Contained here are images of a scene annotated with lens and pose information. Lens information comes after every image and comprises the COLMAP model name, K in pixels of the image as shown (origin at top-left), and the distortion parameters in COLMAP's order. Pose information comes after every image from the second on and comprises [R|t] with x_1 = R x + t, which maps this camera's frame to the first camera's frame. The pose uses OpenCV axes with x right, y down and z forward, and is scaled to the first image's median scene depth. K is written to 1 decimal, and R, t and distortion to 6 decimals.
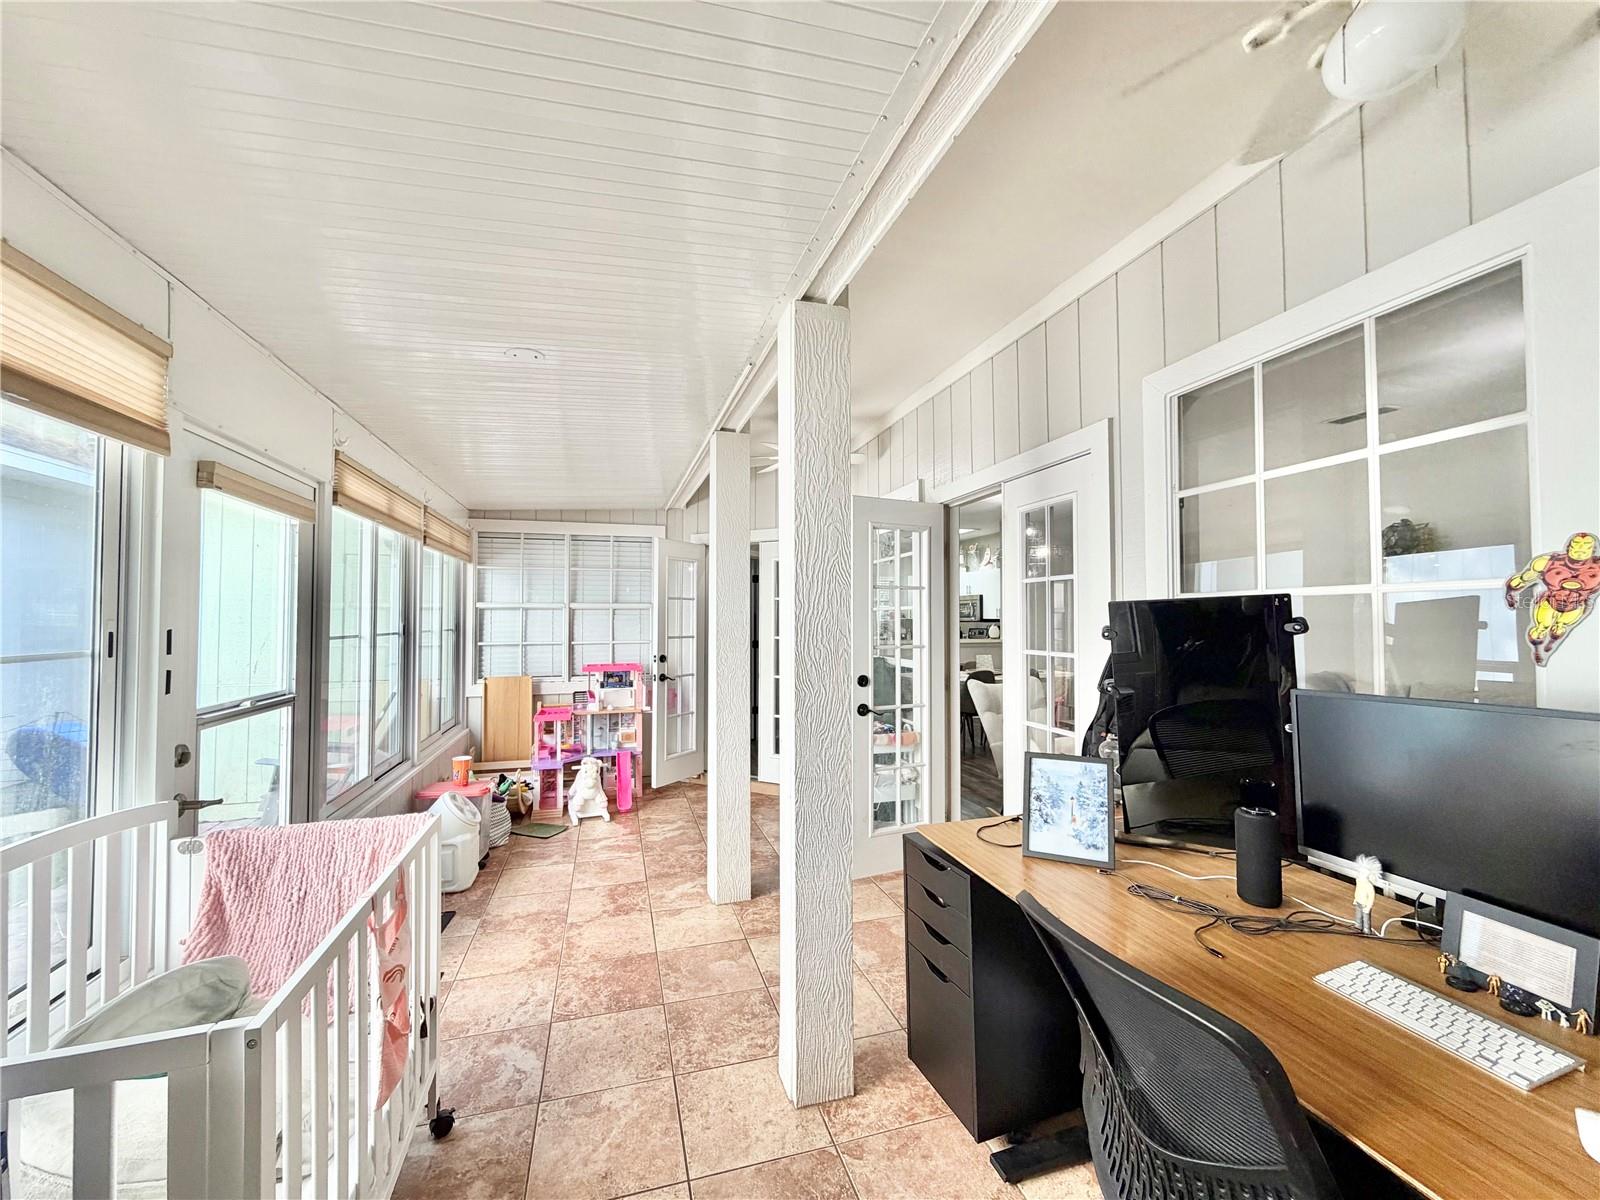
lens RADIAL K [[639.6, 0, 793.2], [0, 639.6, 600.9], [0, 0, 1]] dist [-0.000044, 0.000029]
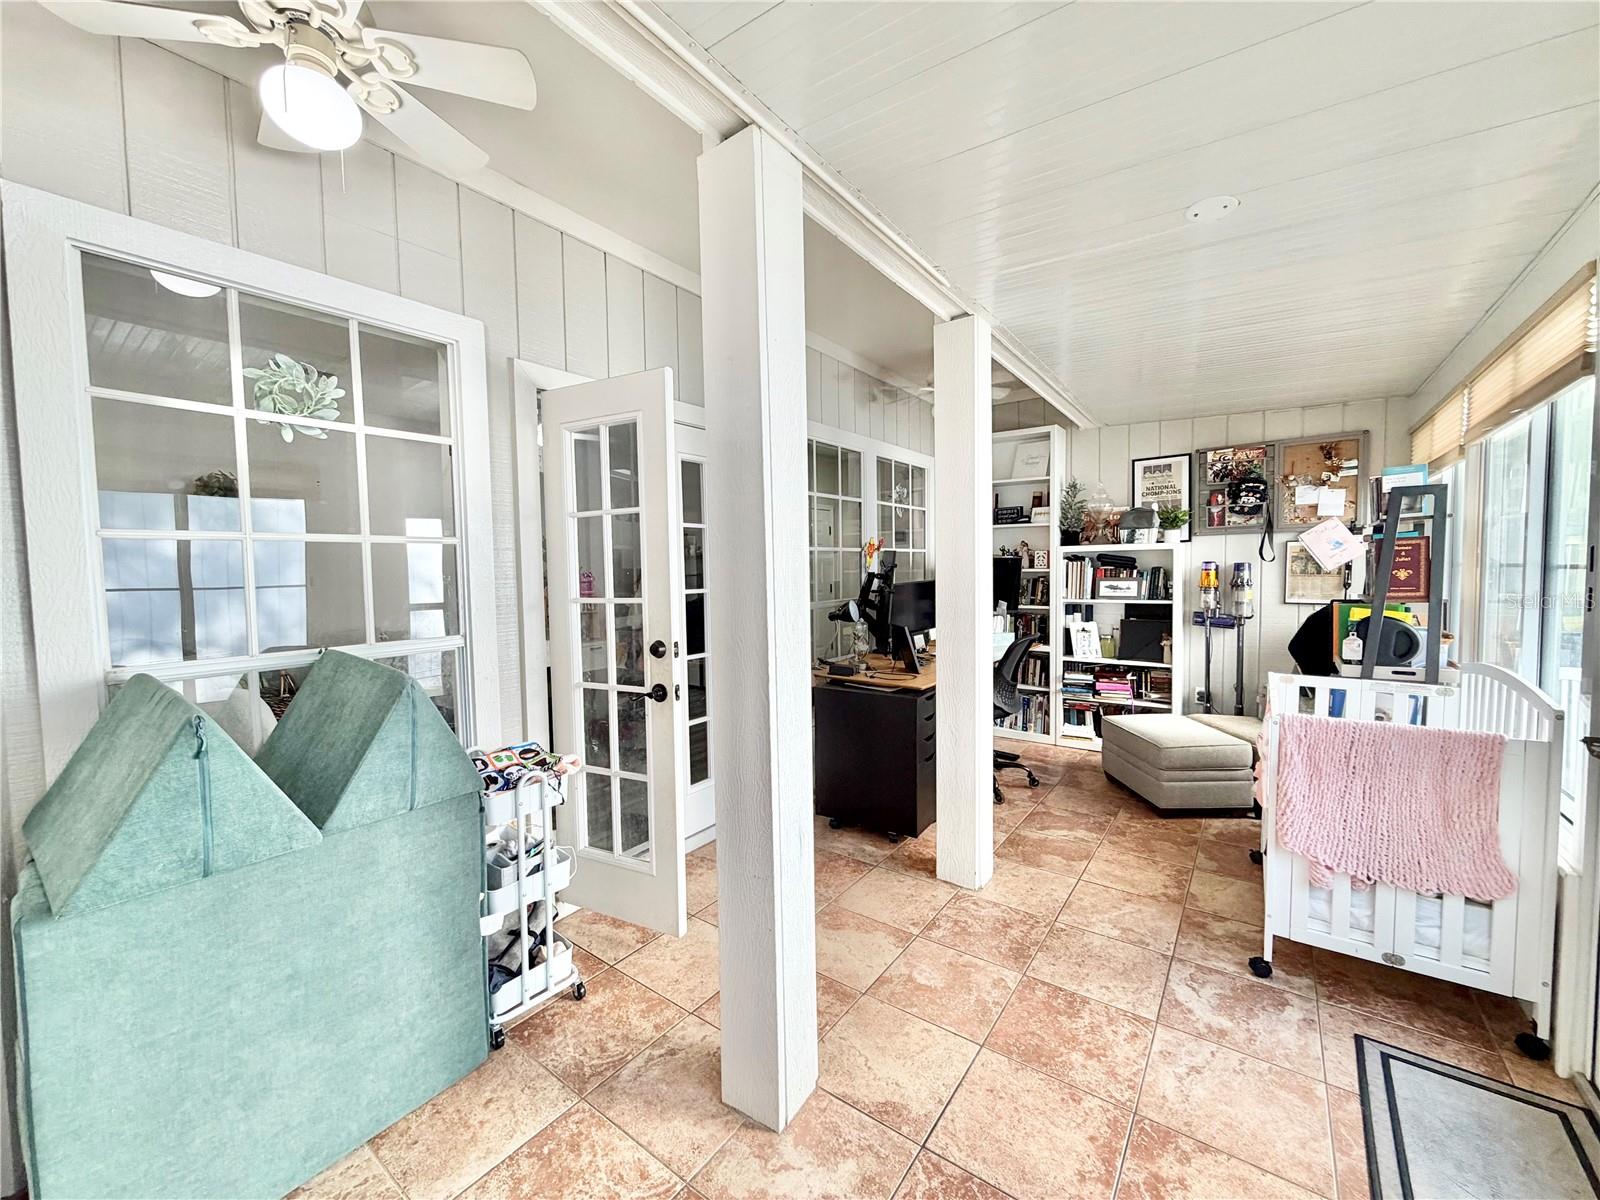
lens RADIAL K [[639.6, 0, 793.2], [0, 639.6, 600.9], [0, 0, 1]] dist [-0.000044, 0.000029]
pose [[-0.608540, -0.019067, 0.793294, -0.724141], [0.003305, 0.999642, 0.026561, 0.075742], [-0.793516, 0.018785, -0.608259, 1.830125]]
